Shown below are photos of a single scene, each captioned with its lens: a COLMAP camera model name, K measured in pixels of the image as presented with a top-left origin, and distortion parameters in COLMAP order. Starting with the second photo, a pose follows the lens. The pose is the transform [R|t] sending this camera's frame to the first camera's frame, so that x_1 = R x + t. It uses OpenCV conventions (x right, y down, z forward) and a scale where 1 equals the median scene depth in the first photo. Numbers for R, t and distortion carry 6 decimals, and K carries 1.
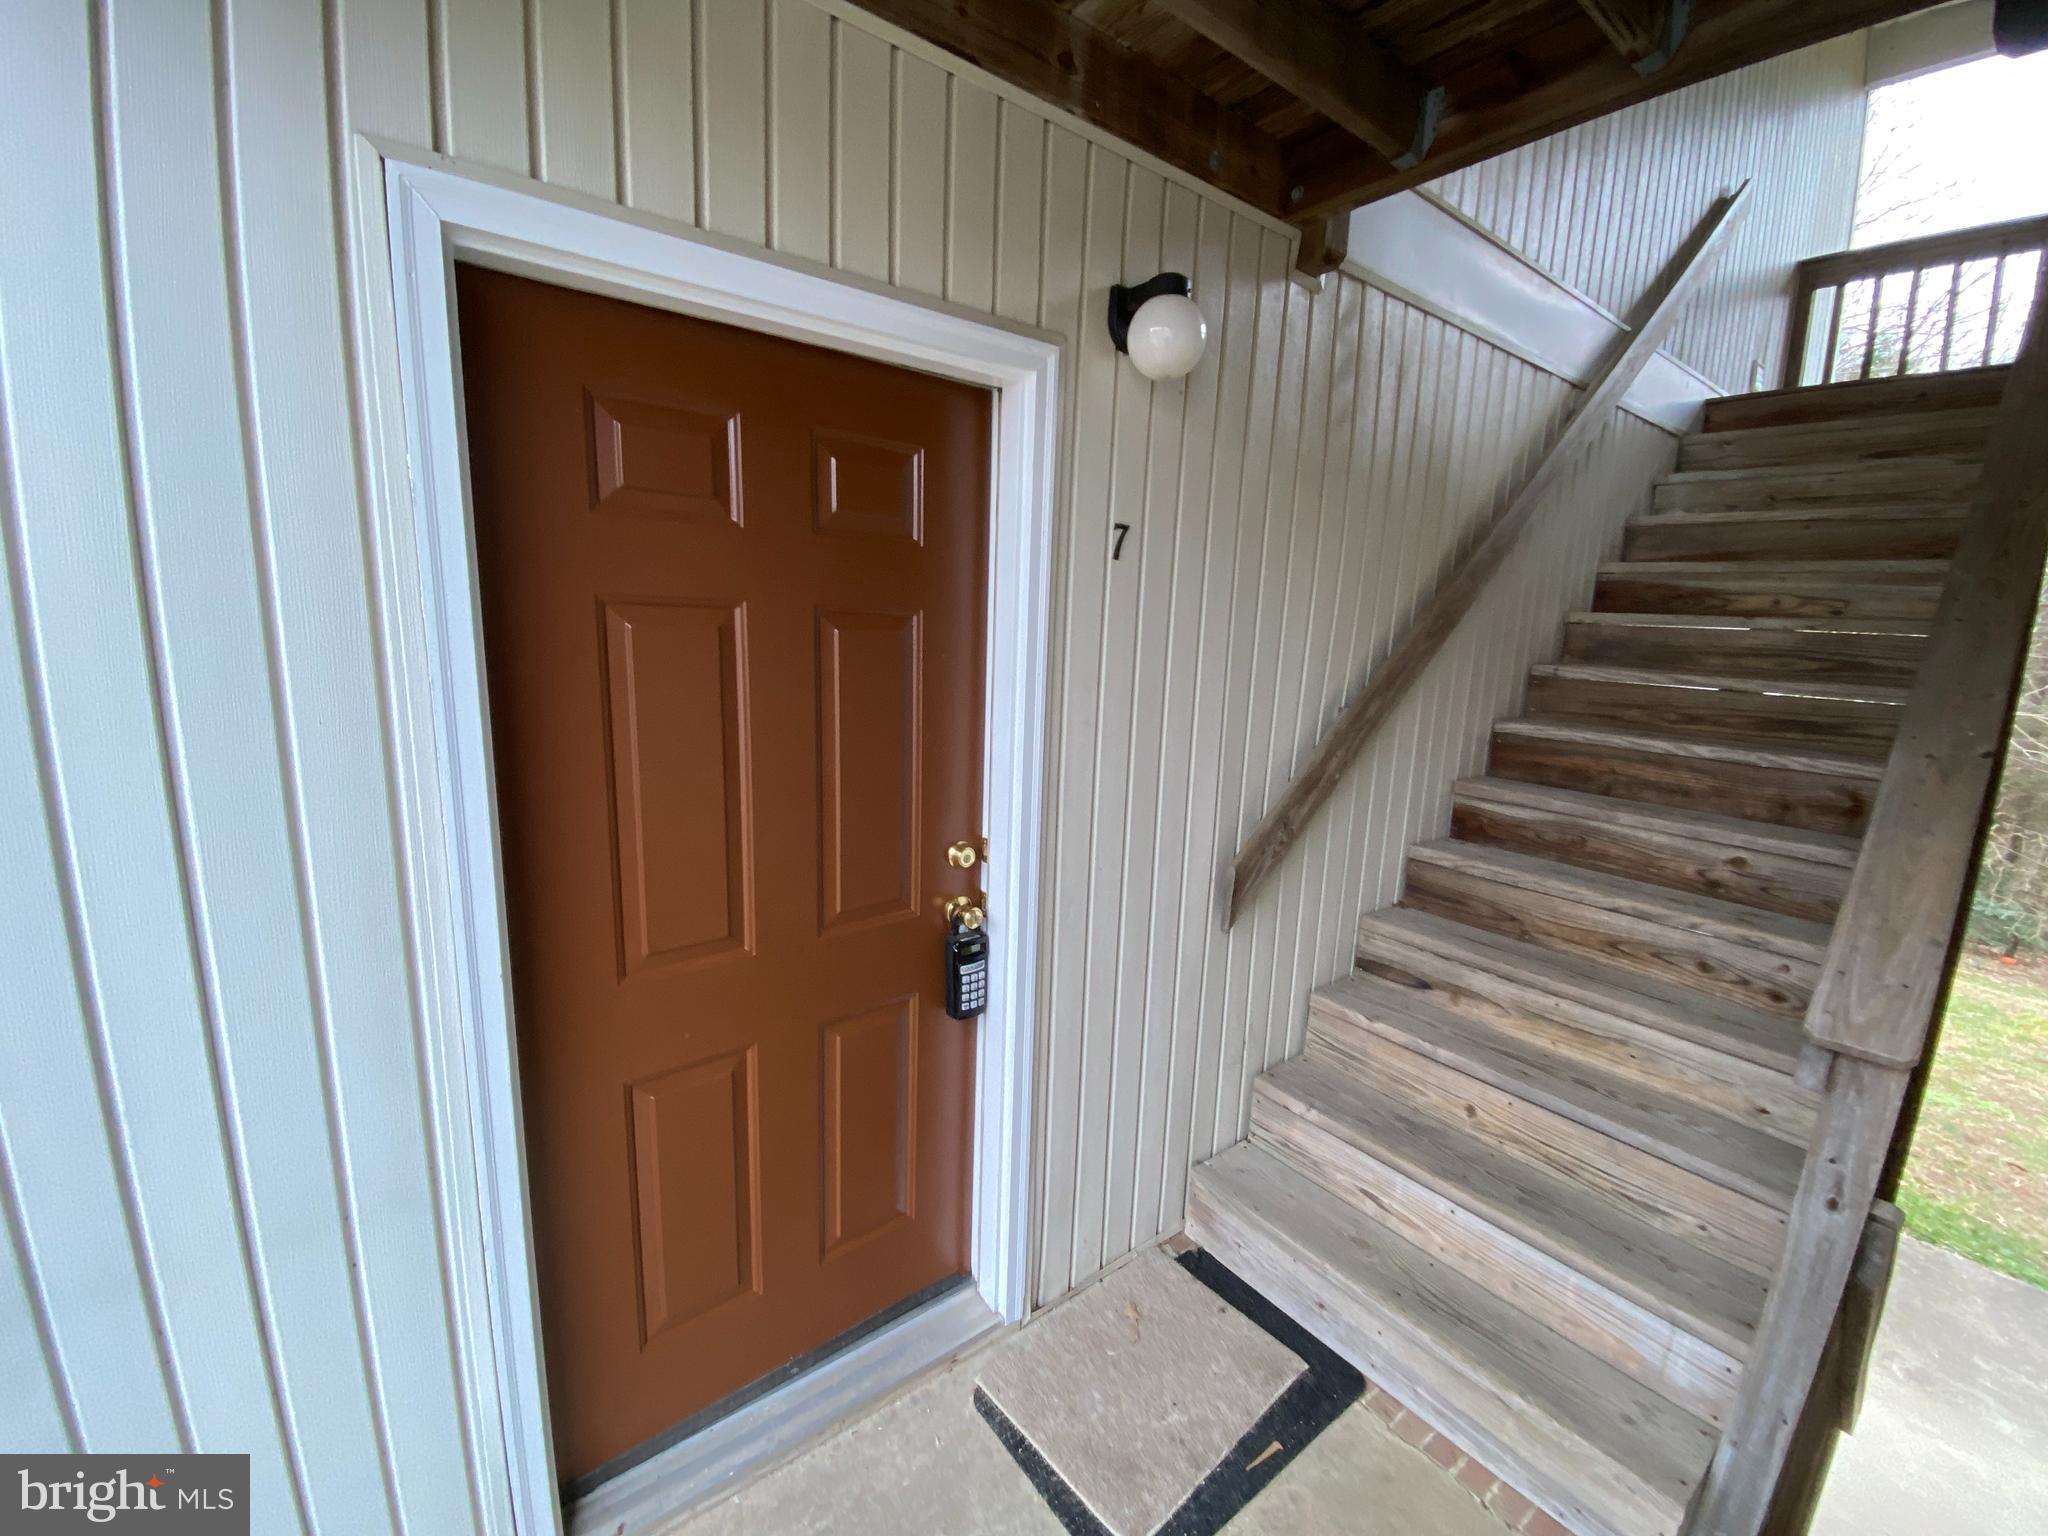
lens RADIAL K [[838.2, 0, 1024.0], [0, 838.2, 768.0], [0, 0, 1]] dist [0.016667, -0.019482]
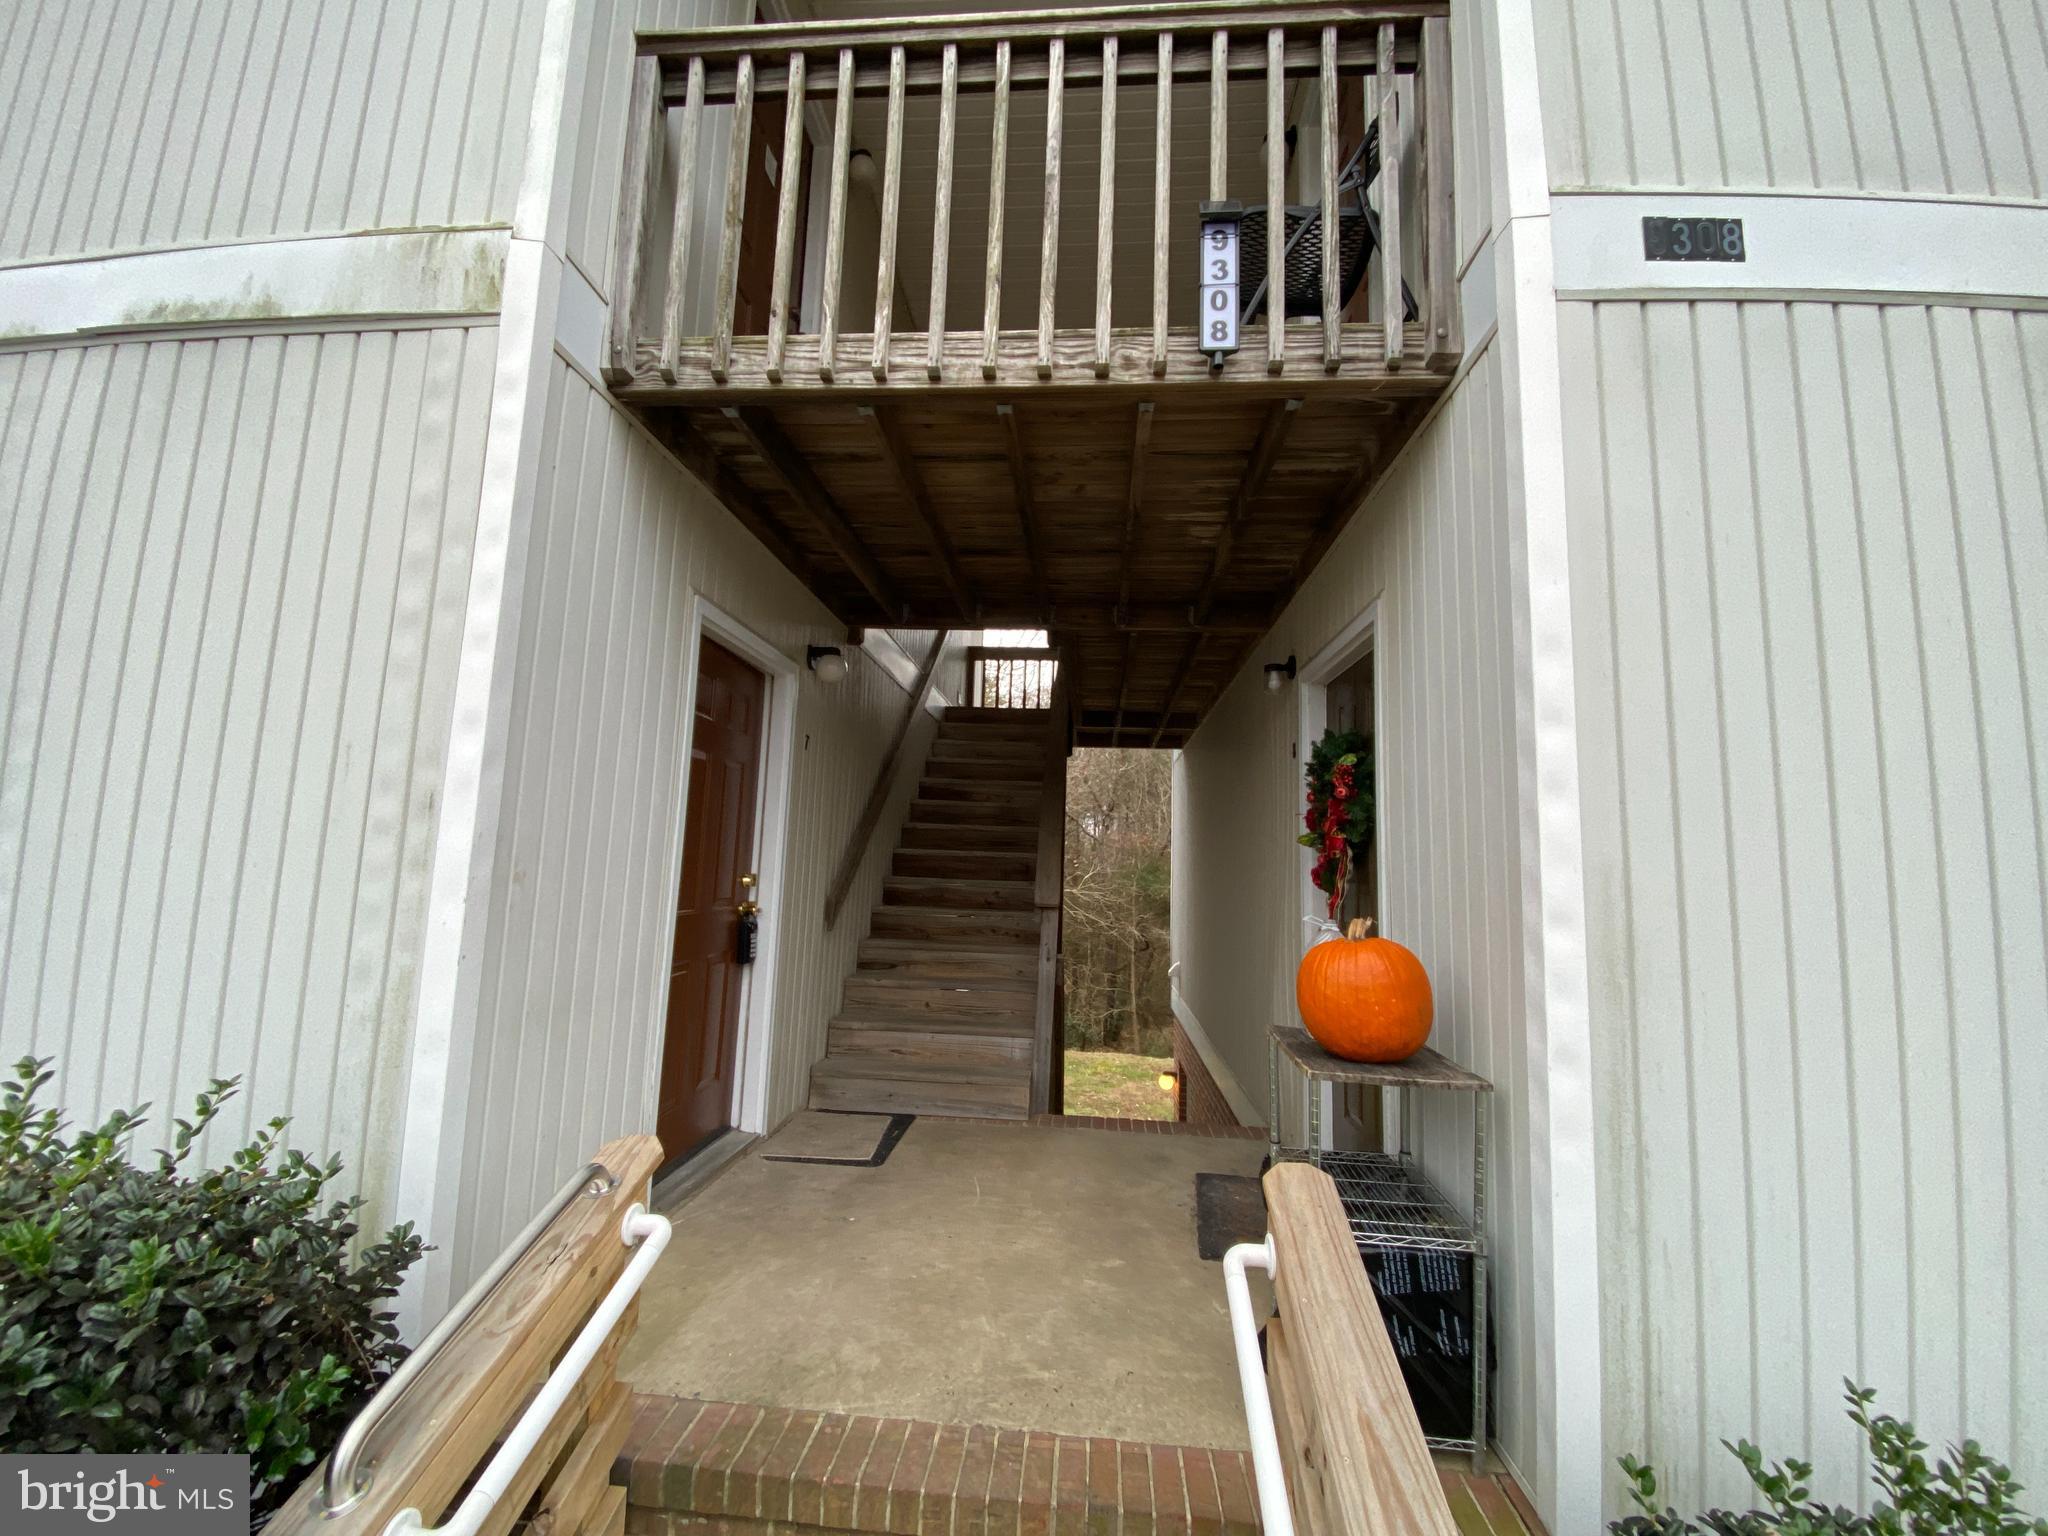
lens RADIAL K [[830.4, 0, 1024.0], [0, 830.4, 768.0], [0, 0, 1]] dist [-0.001164, -0.000244]
pose [[0.673374, 0.076358, 0.735348, -0.910362], [0.127240, 0.967840, -0.217016, 0.294819], [-0.728270, 0.239699, 0.642002, -0.707982]]
